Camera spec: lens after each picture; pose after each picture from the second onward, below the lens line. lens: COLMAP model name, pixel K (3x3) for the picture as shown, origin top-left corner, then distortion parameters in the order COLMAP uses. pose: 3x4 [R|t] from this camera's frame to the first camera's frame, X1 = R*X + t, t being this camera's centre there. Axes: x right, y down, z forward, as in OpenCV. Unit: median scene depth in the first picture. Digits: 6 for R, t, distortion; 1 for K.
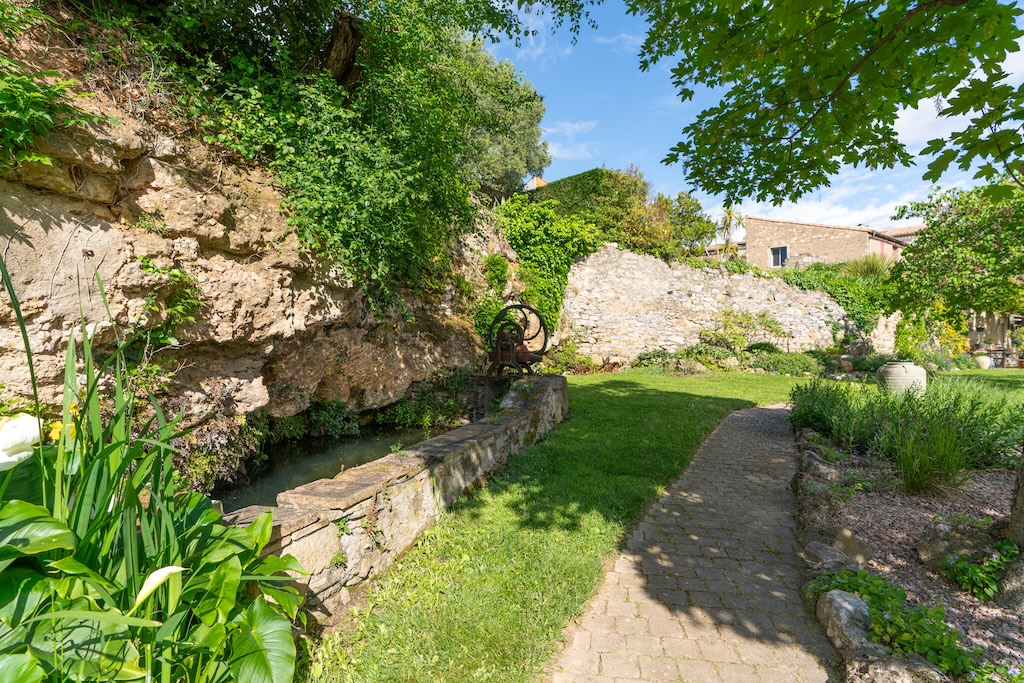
lens RADIAL K [[501.9, 0, 512.8], [0, 501.9, 339.8], [0, 0, 1]] dist [-0.002027, 0.000980]
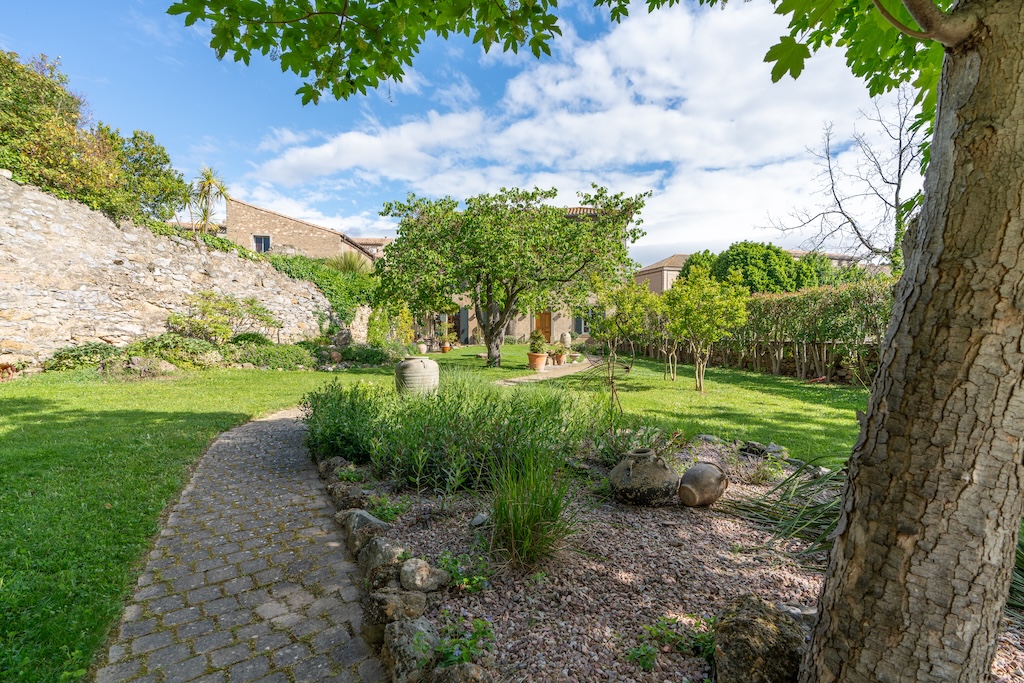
lens RADIAL K [[481.5, 0, 513.4], [0, 481.5, 337.6], [0, 0, 1]] dist [-0.001540, 0.003439]
pose [[0.560442, -0.004934, 0.828179, 0.060774], [-0.008681, 0.999892, 0.011831, -0.000056], [-0.828148, -0.013820, 0.560339, 0.149978]]
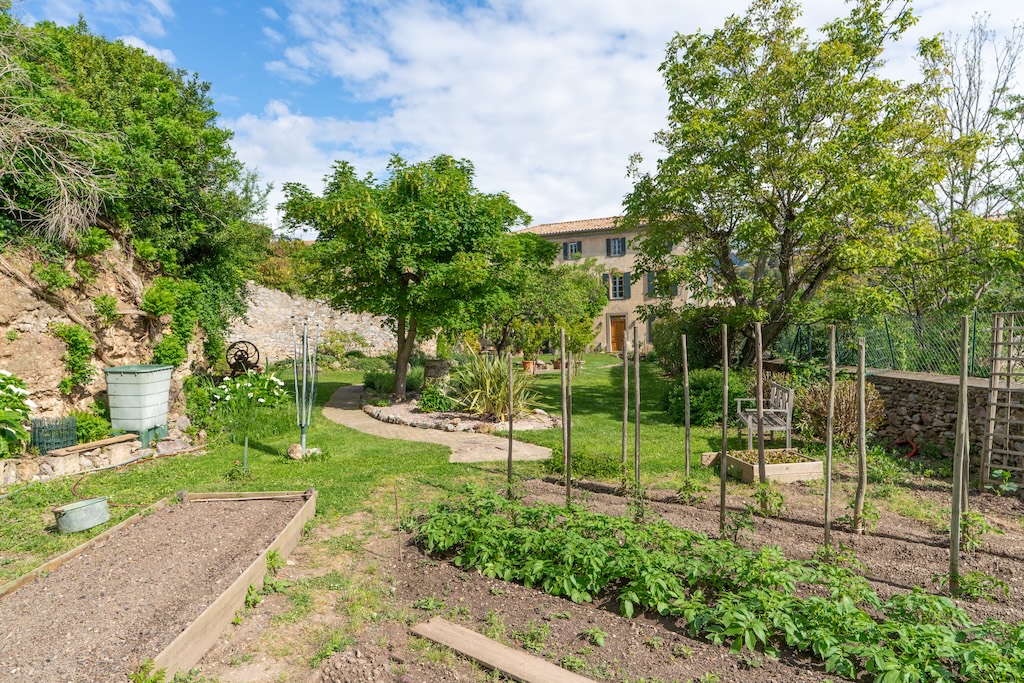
lens RADIAL K [[652.7, 0, 514.4], [0, 652.7, 337.3], [0, 0, 1]] dist [0.002853, 0.000136]
pose [[0.766642, -0.014237, 0.641917, -0.385374], [0.015694, 0.999871, 0.003432, -0.034258], [-0.641883, 0.007443, 0.766766, -0.798464]]
